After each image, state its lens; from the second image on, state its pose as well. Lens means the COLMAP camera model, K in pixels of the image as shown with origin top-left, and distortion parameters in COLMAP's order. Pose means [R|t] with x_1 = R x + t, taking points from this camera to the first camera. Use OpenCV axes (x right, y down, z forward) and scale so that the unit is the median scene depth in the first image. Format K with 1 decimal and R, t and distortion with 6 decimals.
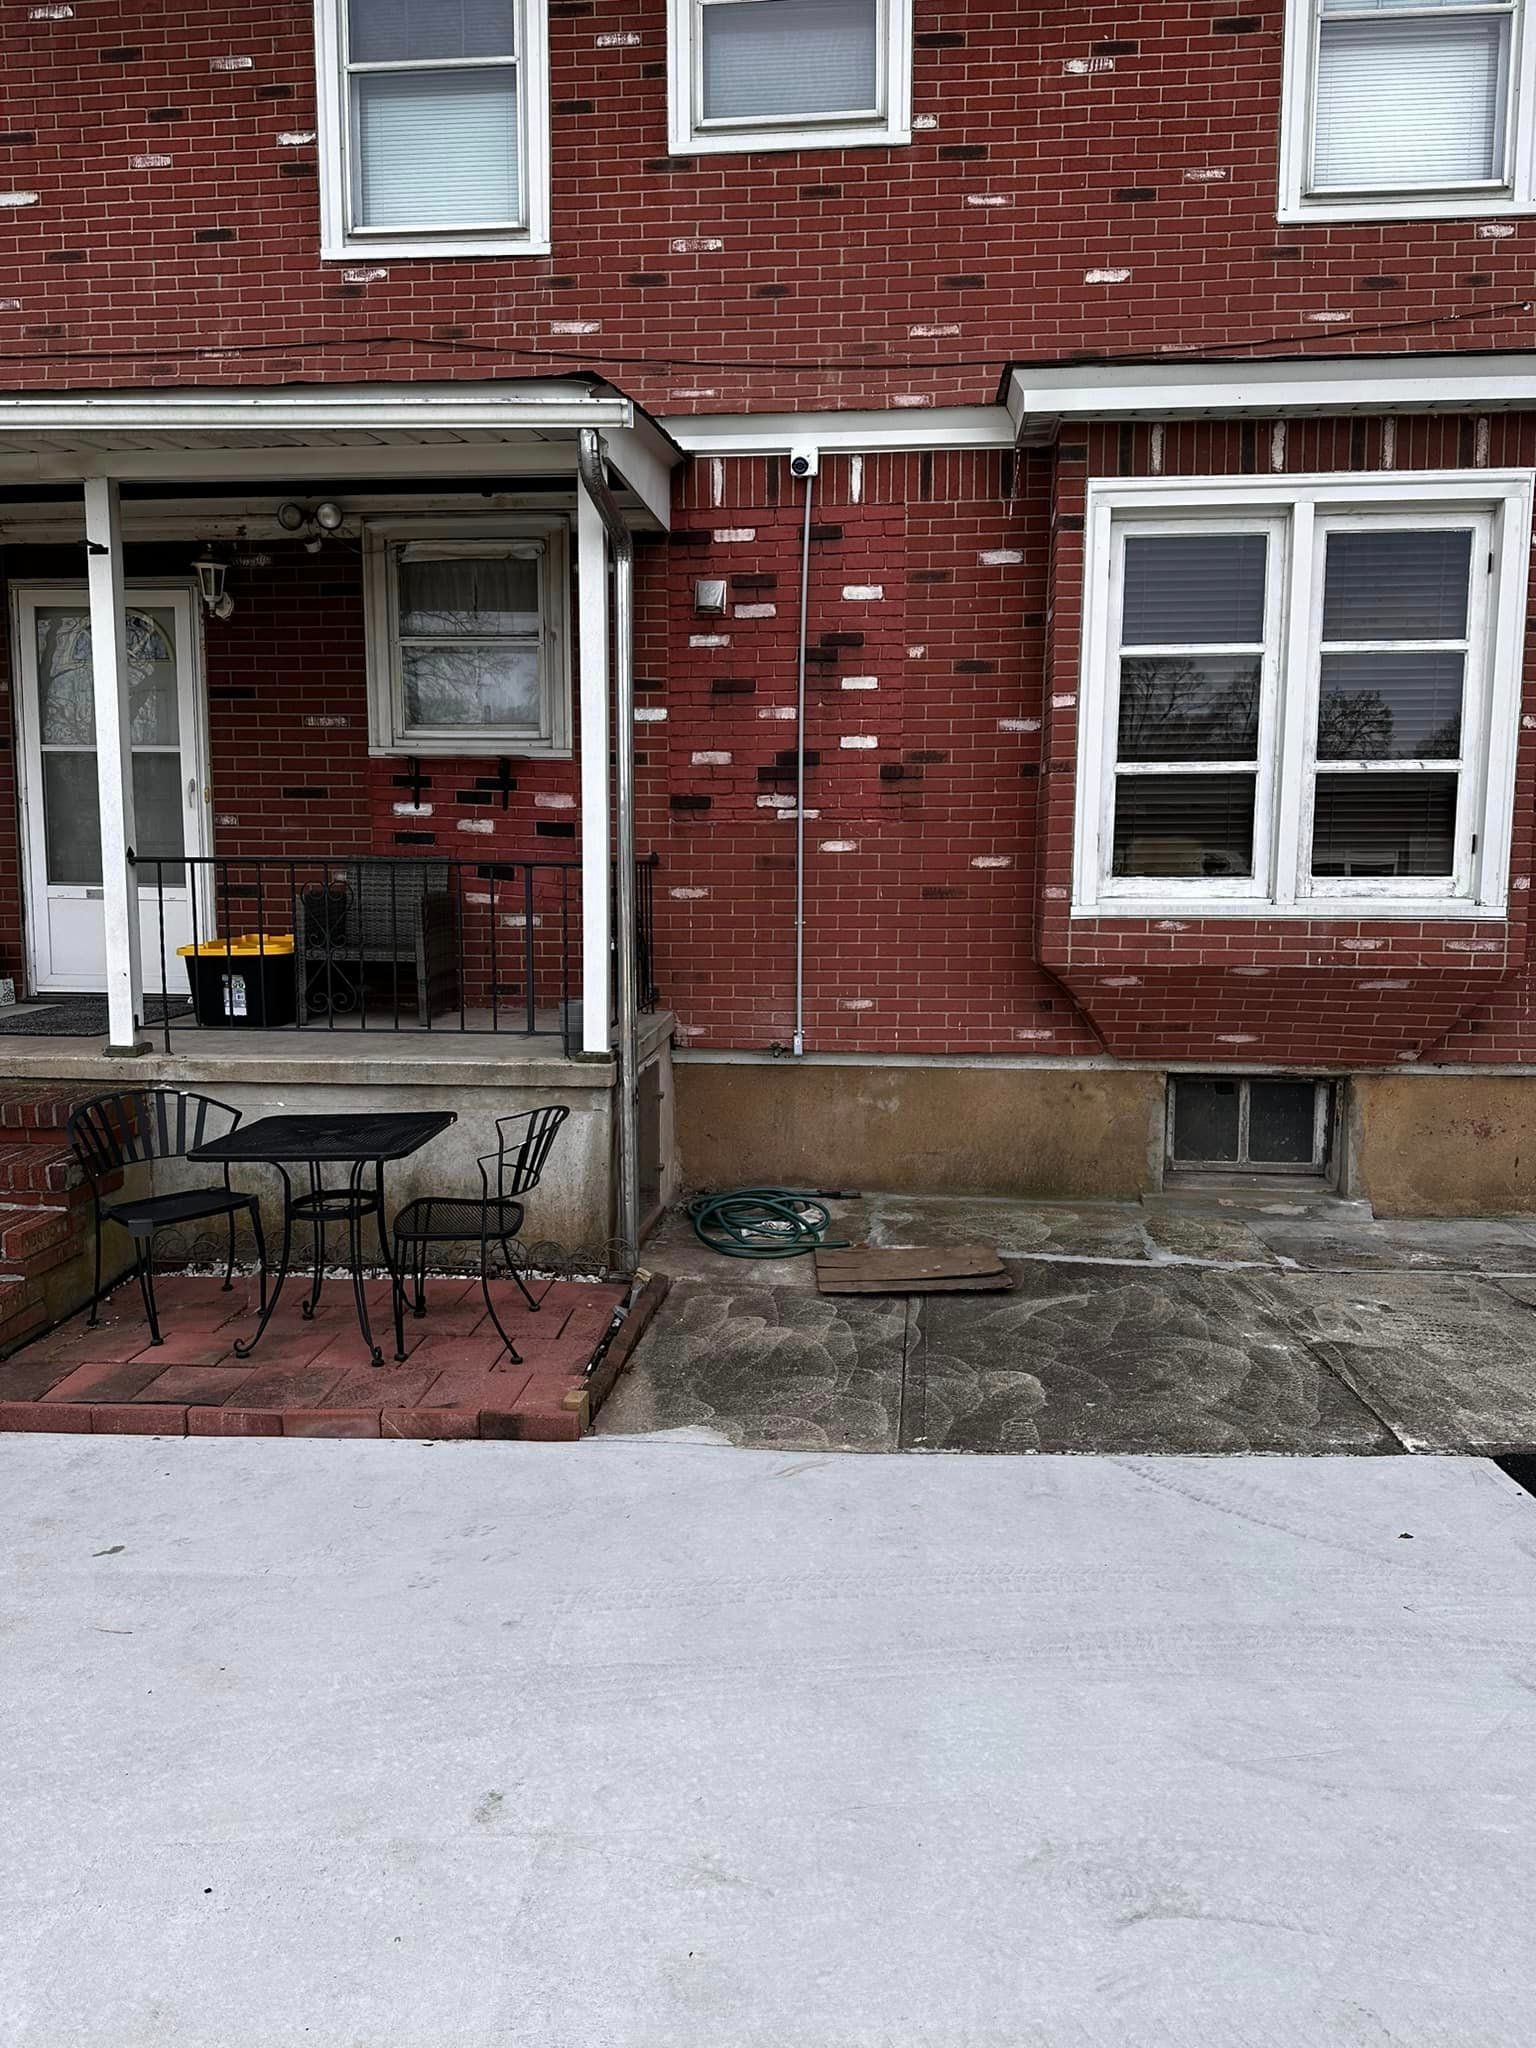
lens RADIAL K [[1440.9, 0, 765.0], [0, 1440.9, 1020.3], [0, 0, 1]] dist [0.013280, -0.015988]
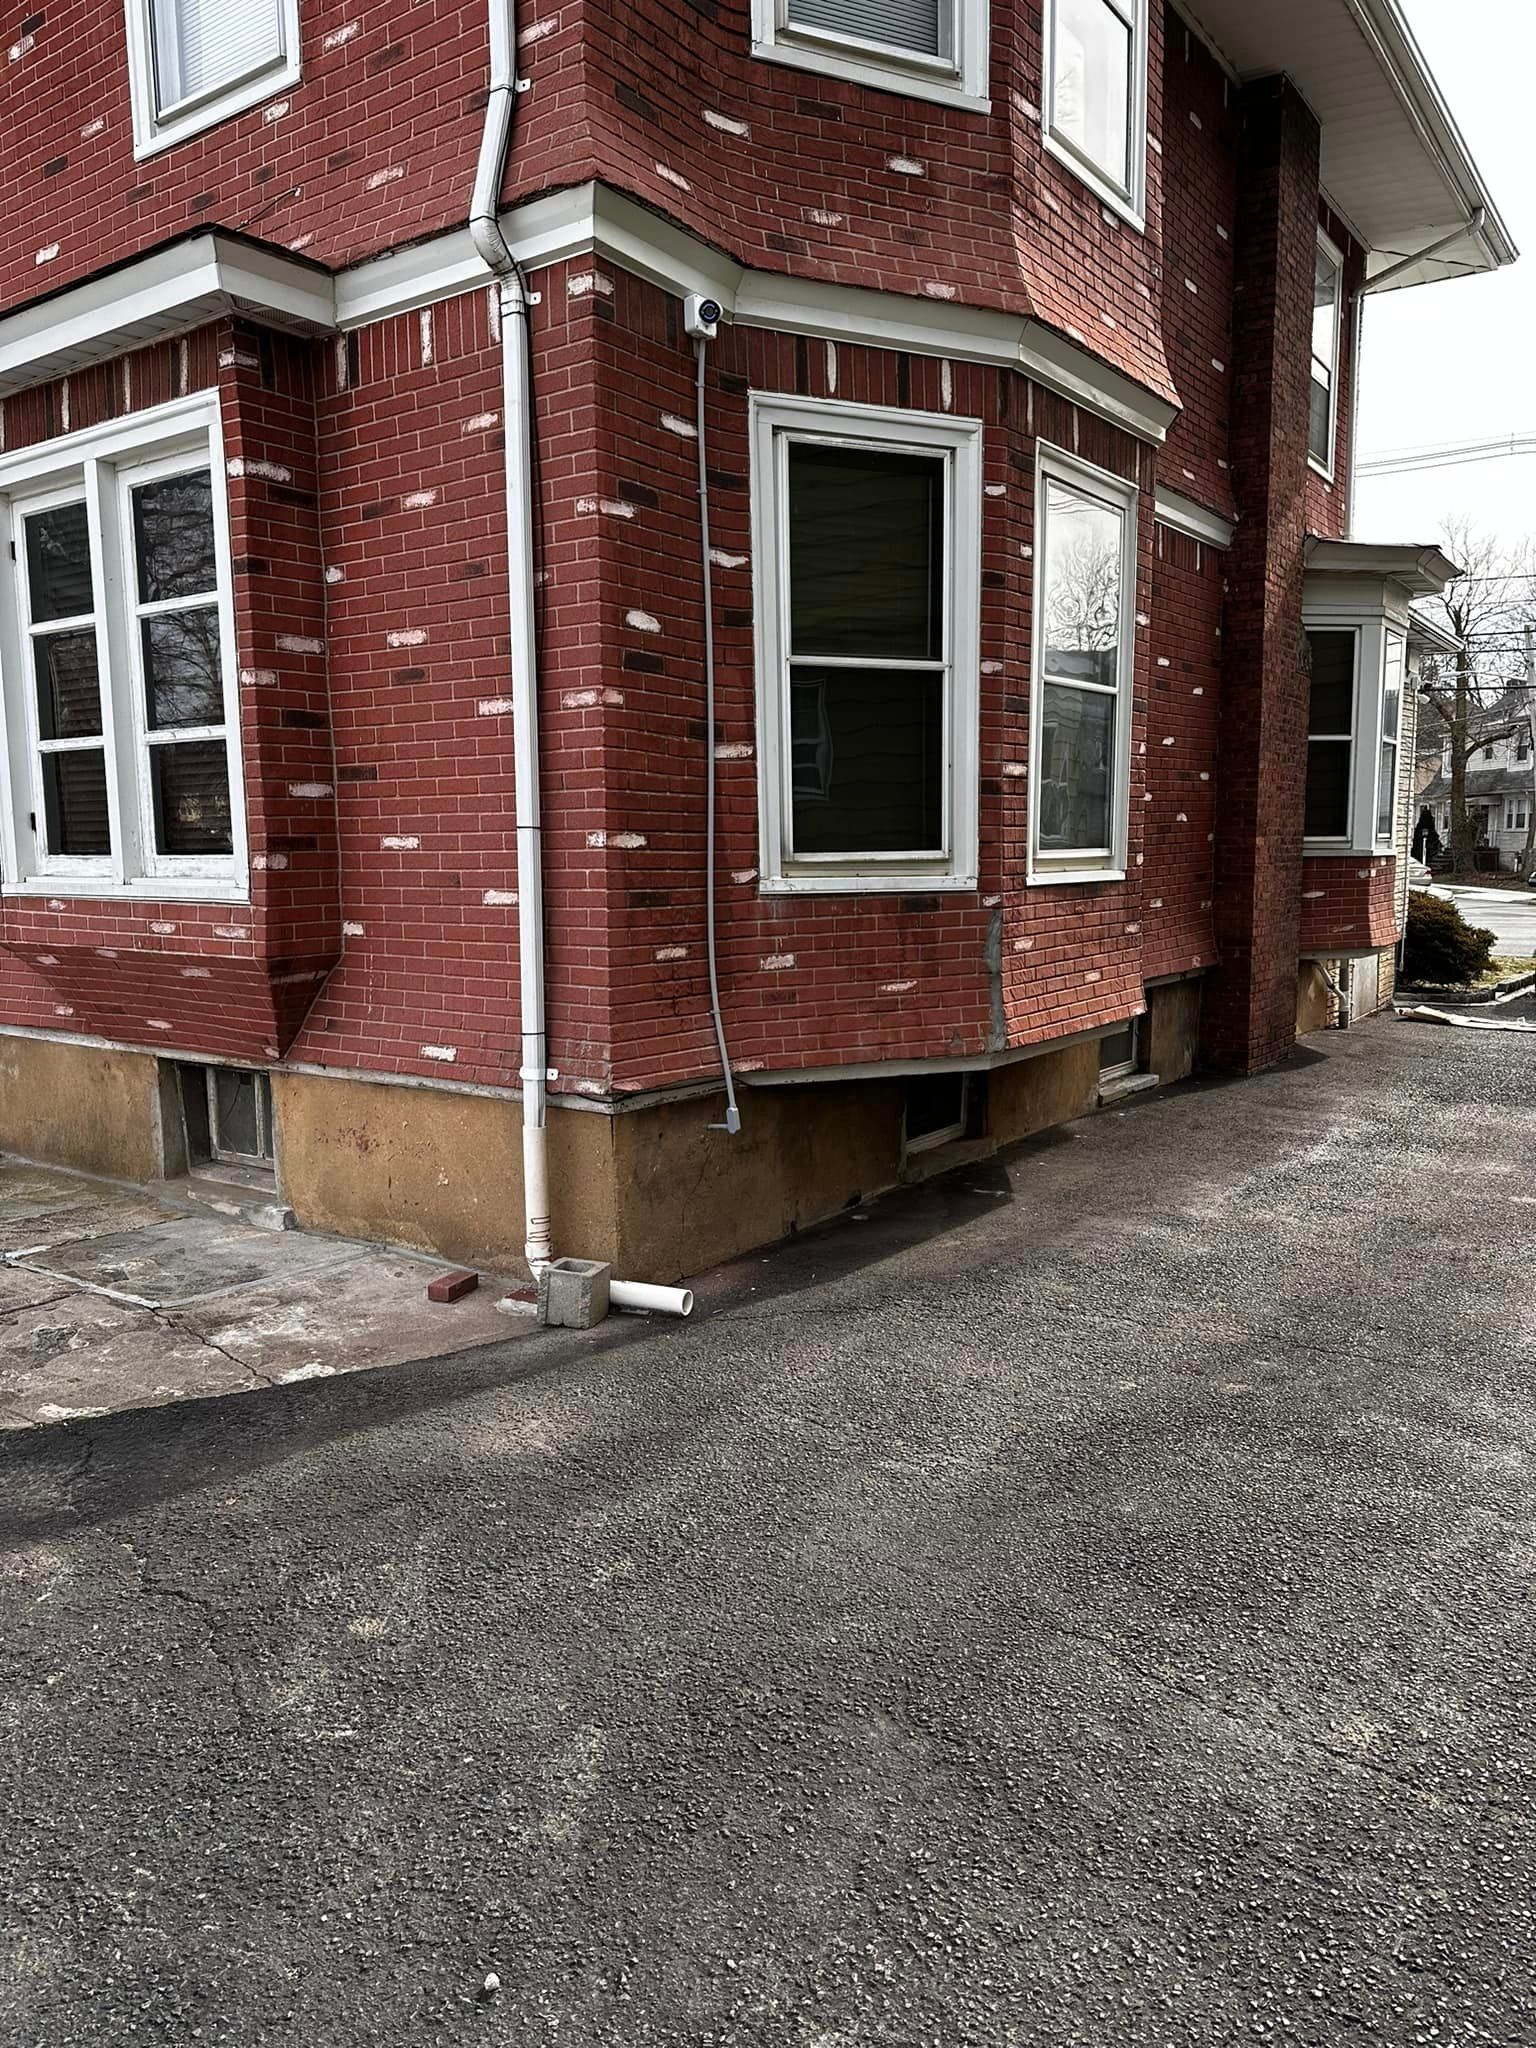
lens RADIAL K [[1440.9, 0, 769.9], [0, 1440.9, 1033.2], [0, 0, 1]] dist [0.013280, -0.015988]
pose [[0.869144, 0.053112, -0.491699, 1.203591], [-0.043266, 0.998570, 0.031385, -0.030567], [0.492663, -0.006005, 0.870199, 0.377797]]
